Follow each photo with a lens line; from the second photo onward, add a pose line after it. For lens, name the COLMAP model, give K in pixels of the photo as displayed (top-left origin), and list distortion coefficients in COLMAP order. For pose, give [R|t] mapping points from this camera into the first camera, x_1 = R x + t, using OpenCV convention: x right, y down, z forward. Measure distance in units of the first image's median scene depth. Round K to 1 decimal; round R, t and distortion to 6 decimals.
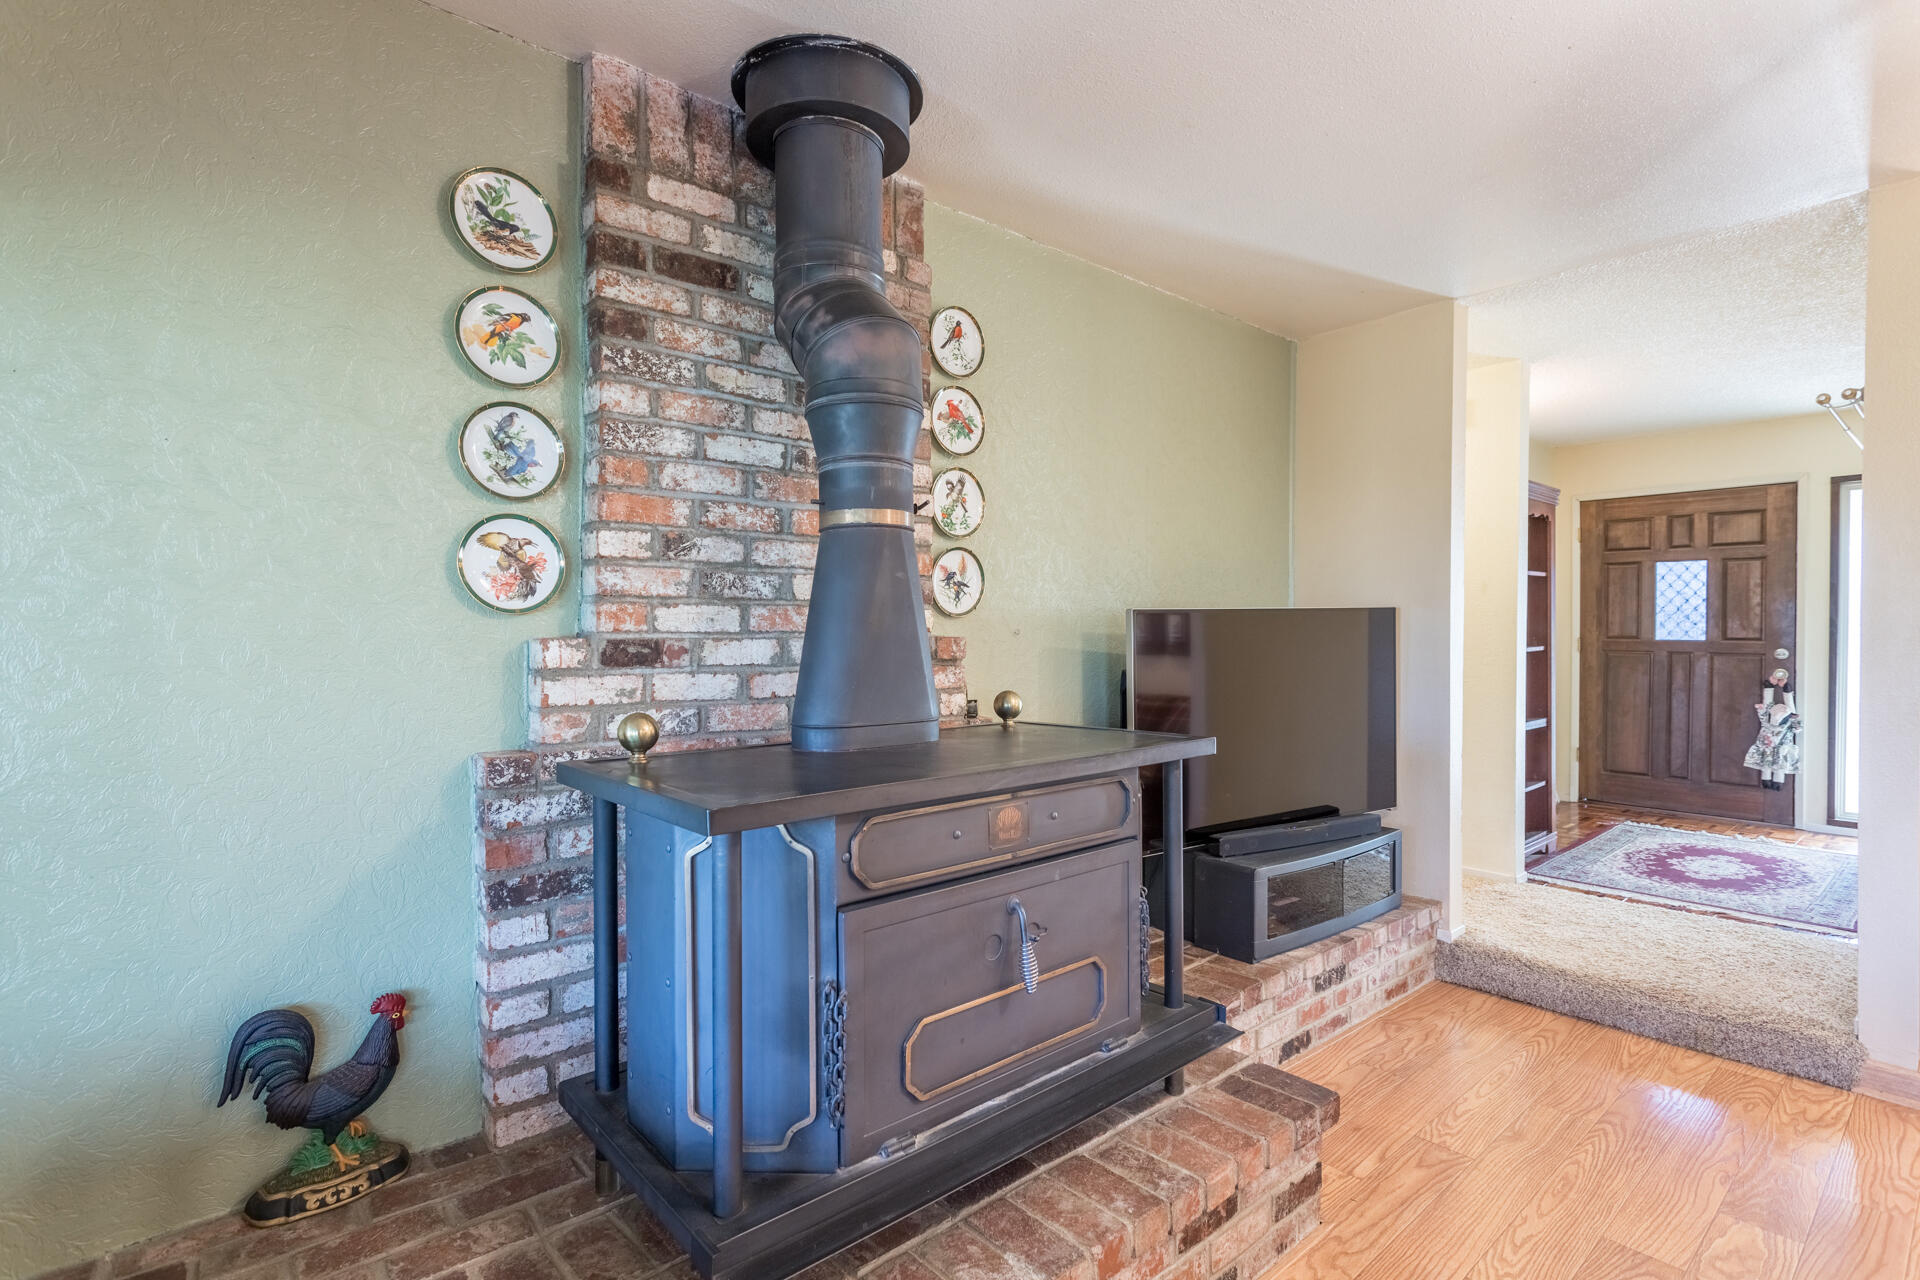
lens RADIAL K [[910.0, 0, 962.1], [0, 910.0, 637.6], [0, 0, 1]] dist [0.003845, -0.000058]
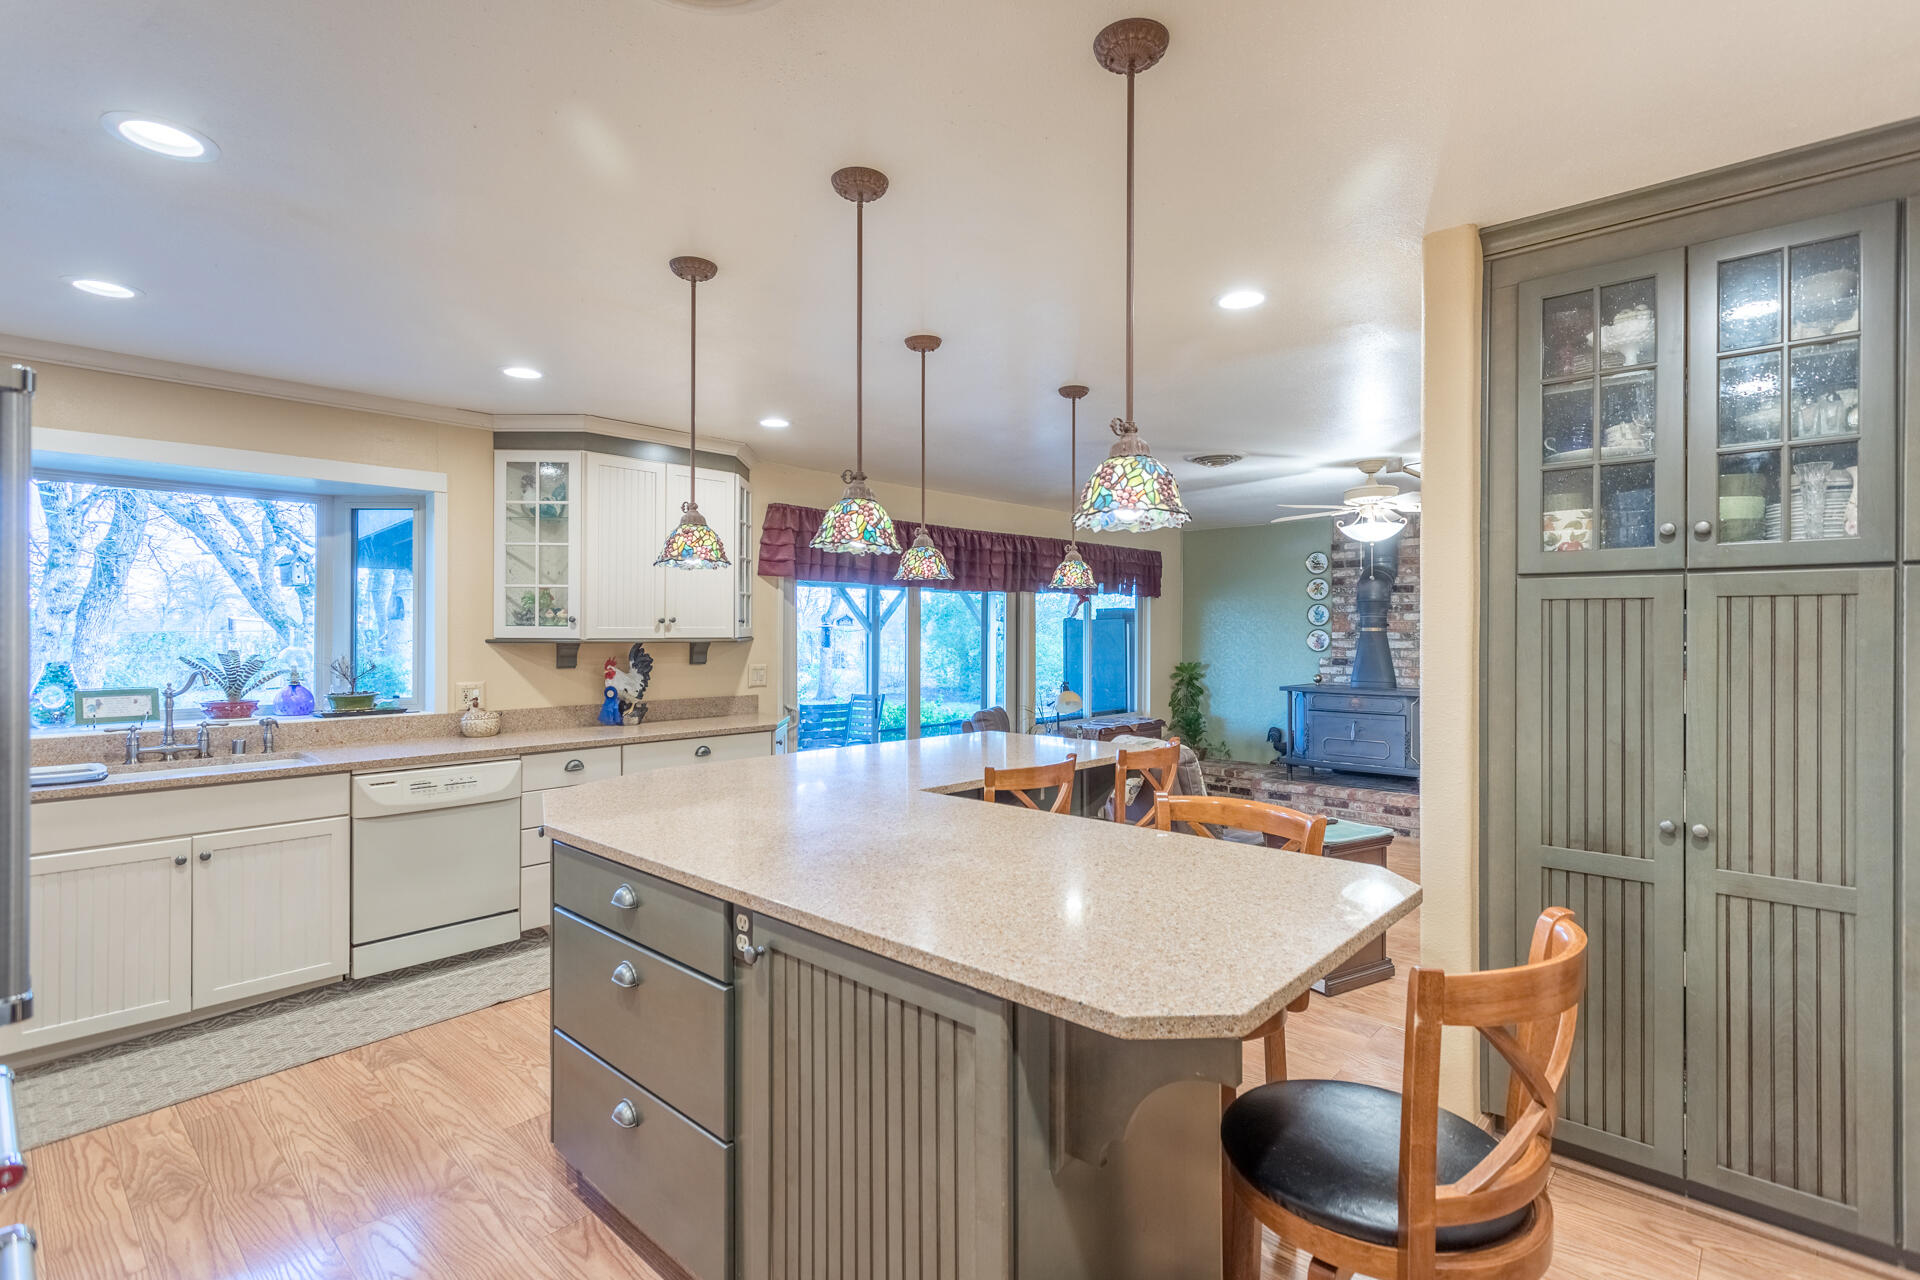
lens RADIAL K [[910.0, 0, 965.4], [0, 910.0, 636.4], [0, 0, 1]] dist [0.003845, -0.000058]
pose [[0.124056, 0.003318, -0.992270, 3.519973], [-0.009191, 0.999955, 0.002195, -0.092048], [0.992233, 0.008848, 0.124081, -1.187192]]
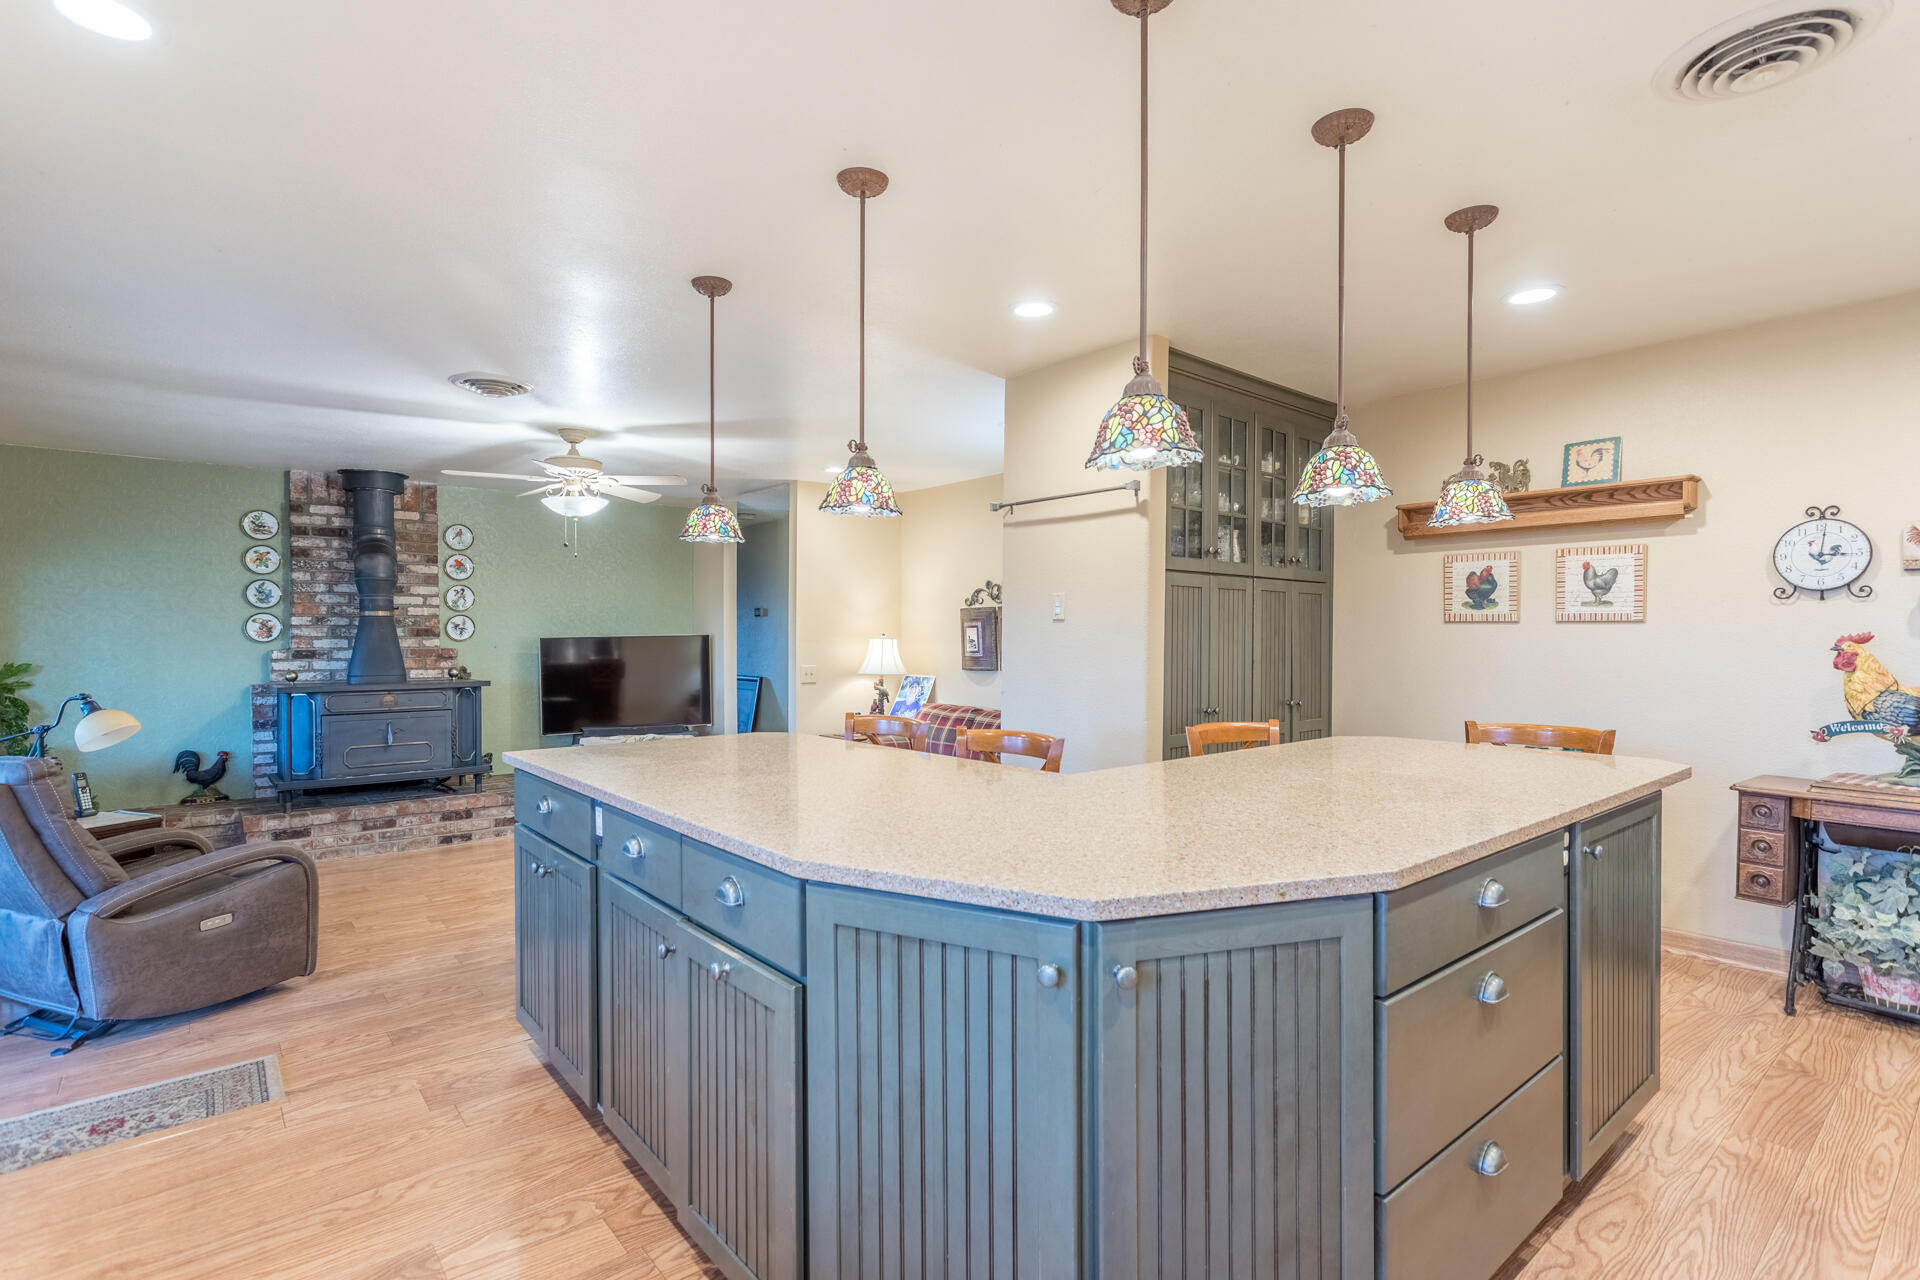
lens RADIAL K [[910.0, 0, 952.5], [0, 910.0, 641.9], [0, 0, 1]] dist [0.003845, -0.000058]
pose [[0.999952, -0.000673, -0.009822, 1.989336], [0.000647, 0.999996, -0.002625, -0.017728], [0.009824, 0.002619, 0.999948, -2.232811]]
